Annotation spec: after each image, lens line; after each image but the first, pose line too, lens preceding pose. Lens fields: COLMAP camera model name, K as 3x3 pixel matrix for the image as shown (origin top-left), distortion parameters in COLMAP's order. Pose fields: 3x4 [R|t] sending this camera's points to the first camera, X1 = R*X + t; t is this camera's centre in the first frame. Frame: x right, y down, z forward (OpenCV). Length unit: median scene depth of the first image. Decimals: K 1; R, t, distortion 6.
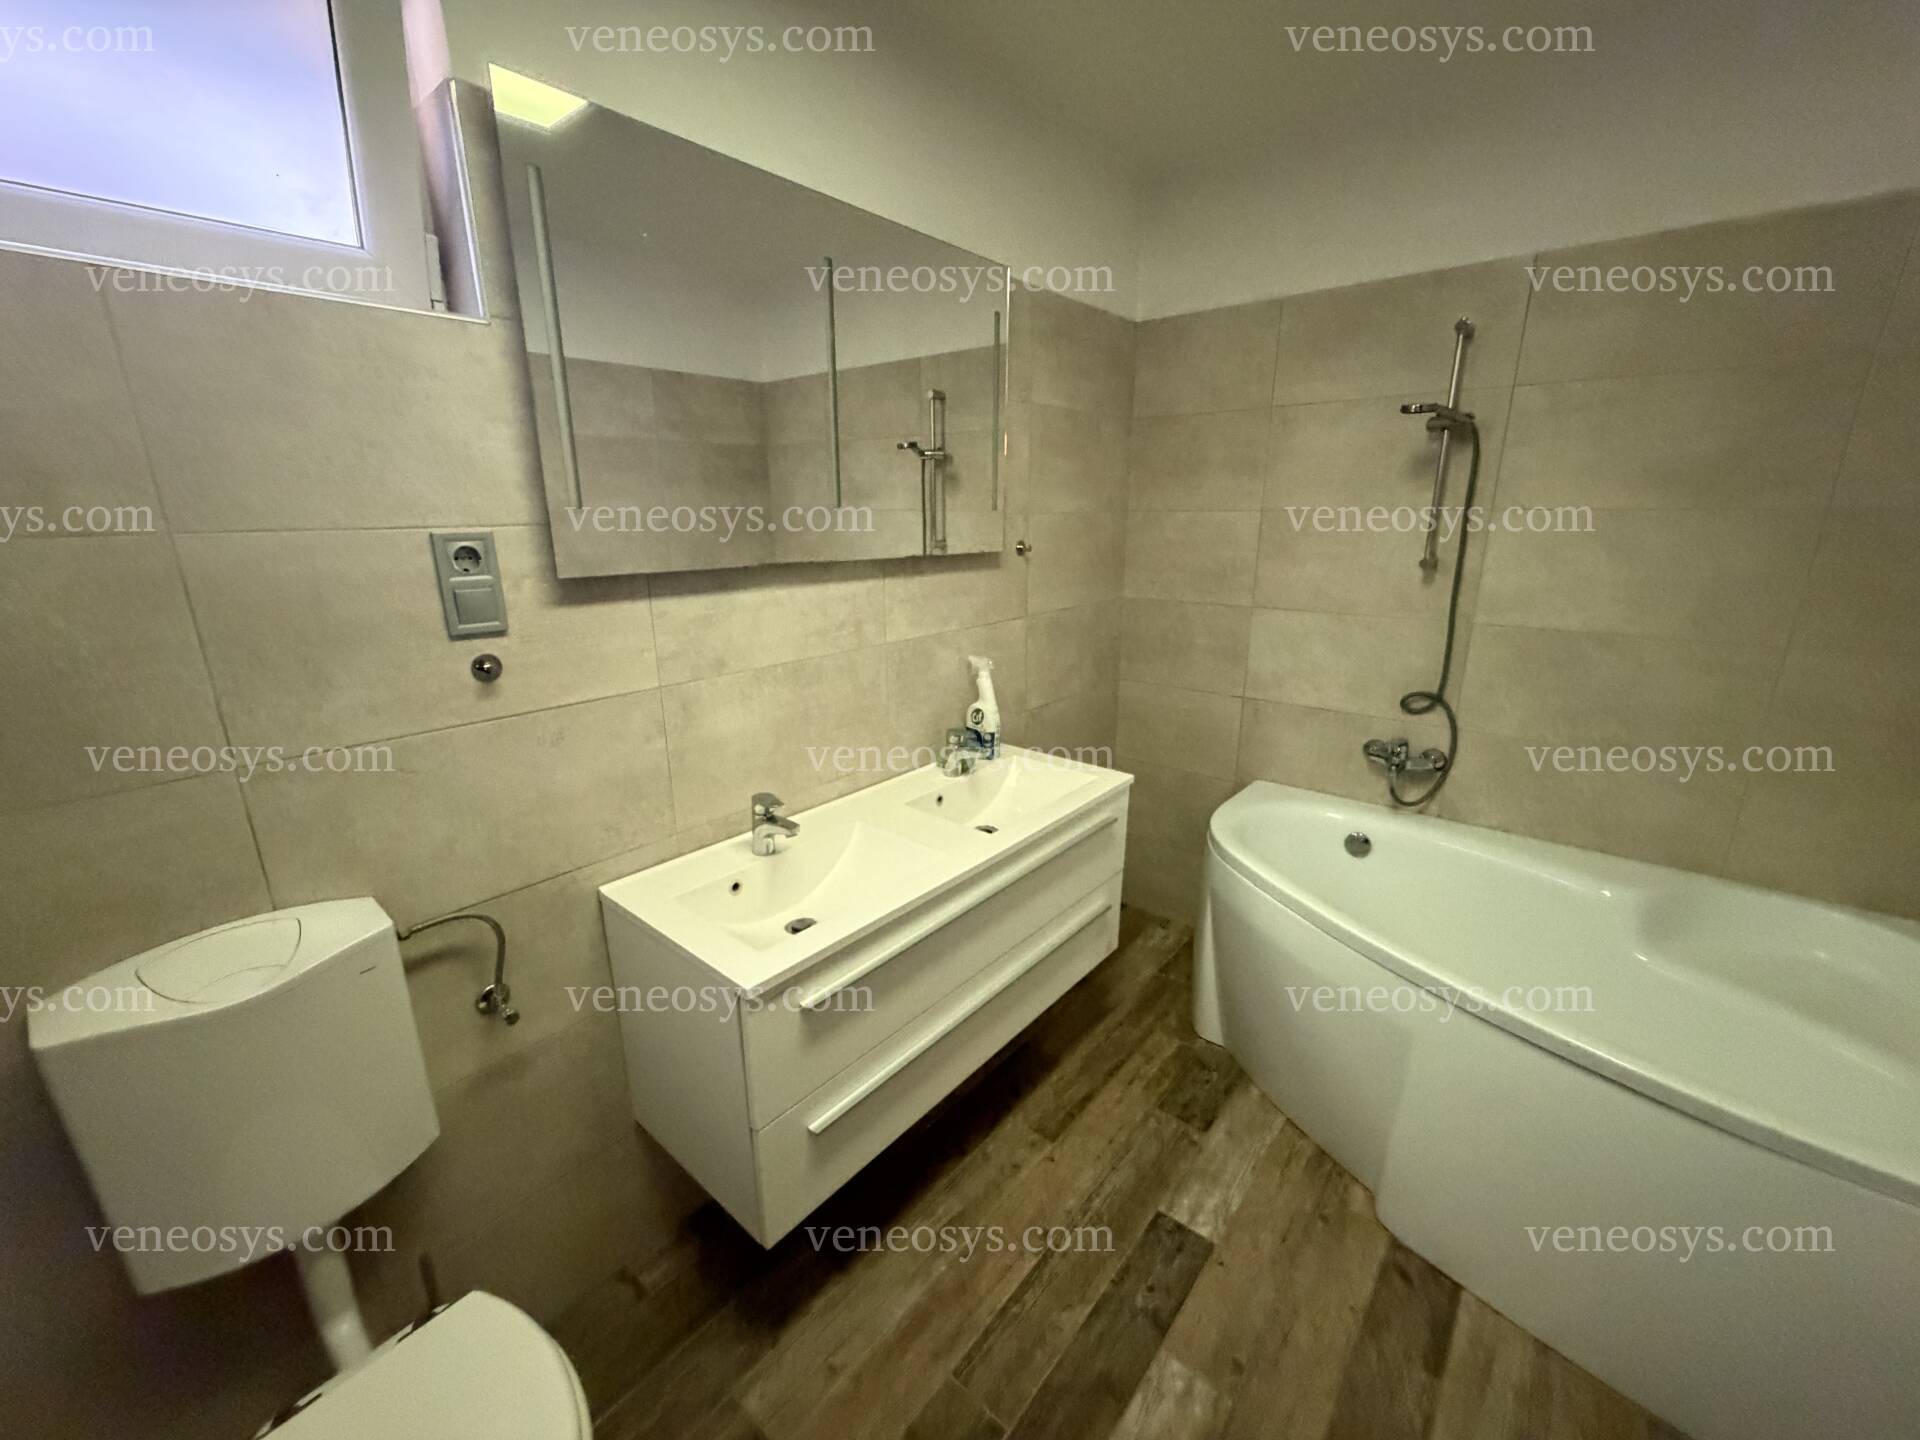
lens RADIAL K [[764.5, 0, 955.6], [0, 764.5, 718.7], [0, 0, 1]] dist [-0.000519, 0.000172]
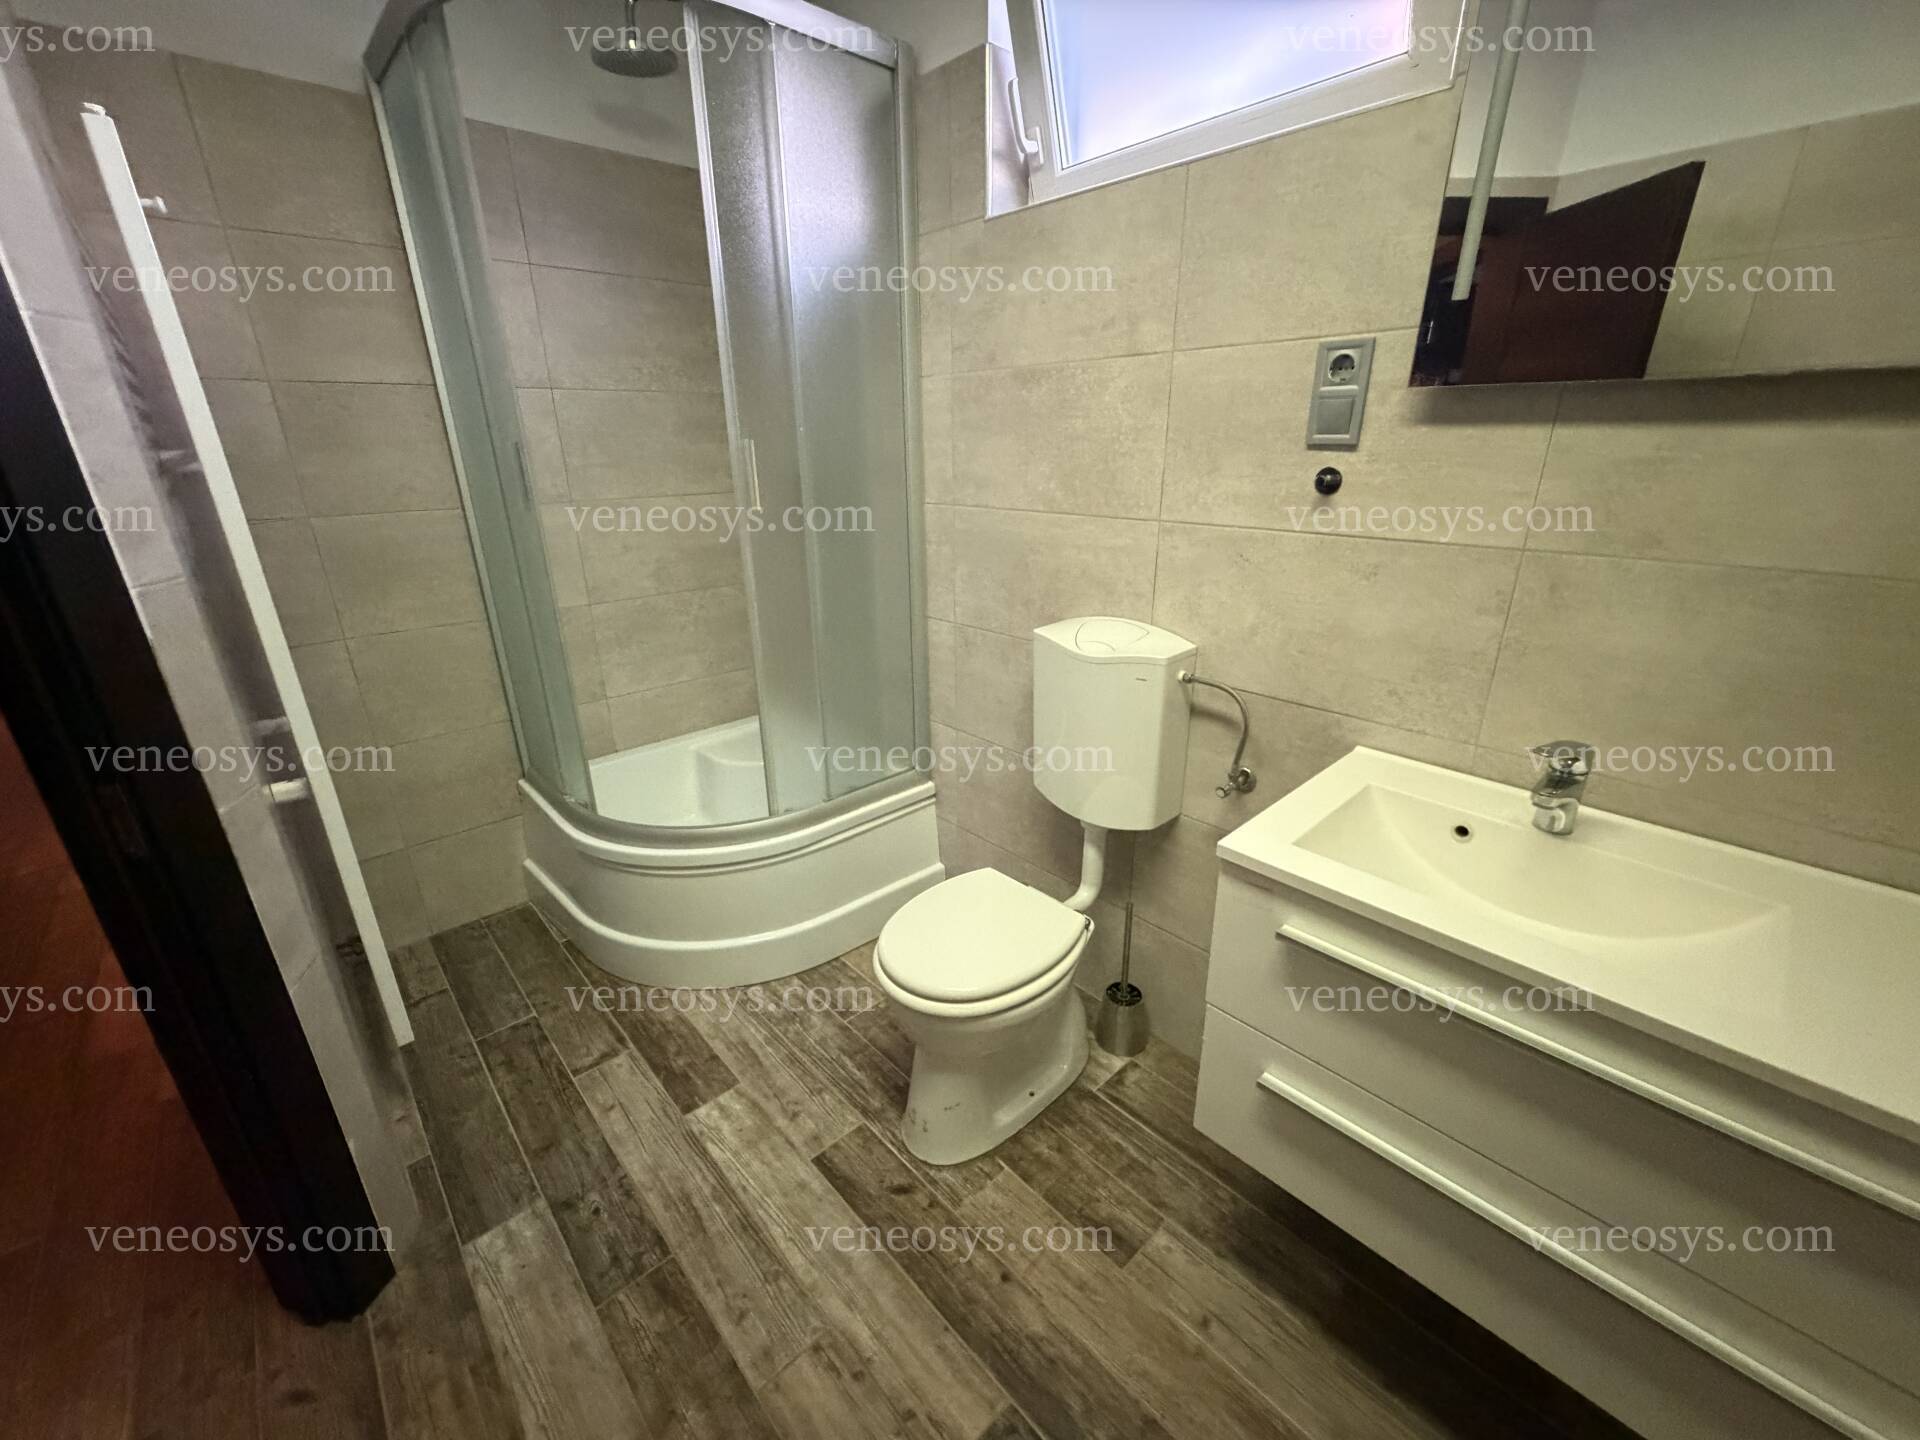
lens RADIAL K [[764.5, 0, 955.6], [0, 764.5, 718.7], [0, 0, 1]] dist [-0.000519, 0.000172]
pose [[-0.120559, 0.351008, -0.928579, 0.521231], [-0.250546, 0.894361, 0.370602, -0.036466], [0.960569, 0.277331, -0.019880, 0.629988]]
